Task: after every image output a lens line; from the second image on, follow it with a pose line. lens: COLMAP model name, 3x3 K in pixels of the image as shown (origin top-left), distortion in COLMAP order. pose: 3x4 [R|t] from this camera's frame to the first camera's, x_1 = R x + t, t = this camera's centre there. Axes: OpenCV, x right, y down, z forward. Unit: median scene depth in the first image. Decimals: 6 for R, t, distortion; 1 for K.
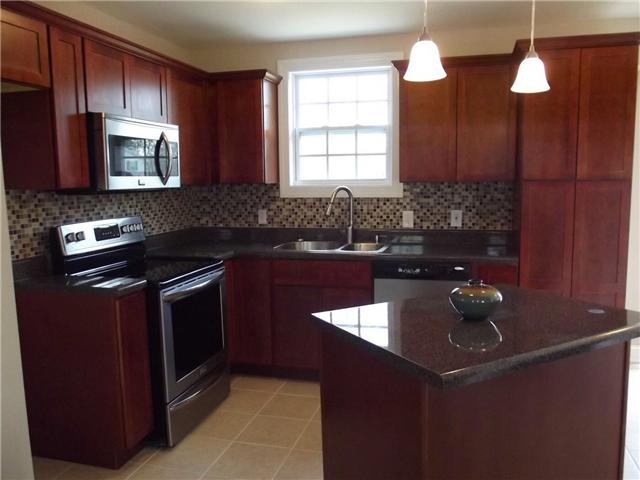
lens RADIAL K [[533.9, 0, 321.2], [0, 533.9, 245.2], [0, 0, 1]] dist [-0.054523, 0.031987]
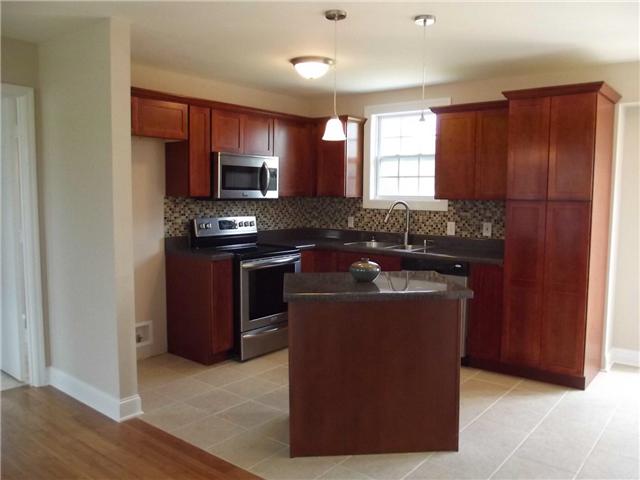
lens RADIAL K [[533.9, 0, 319.7], [0, 533.9, 237.0], [0, 0, 1]] dist [-0.054523, 0.031987]
pose [[0.911191, 0.055904, -0.408174, 0.406614], [-0.072100, 0.997099, -0.024390, 0.024883], [0.405626, 0.051653, 0.912578, -0.277635]]
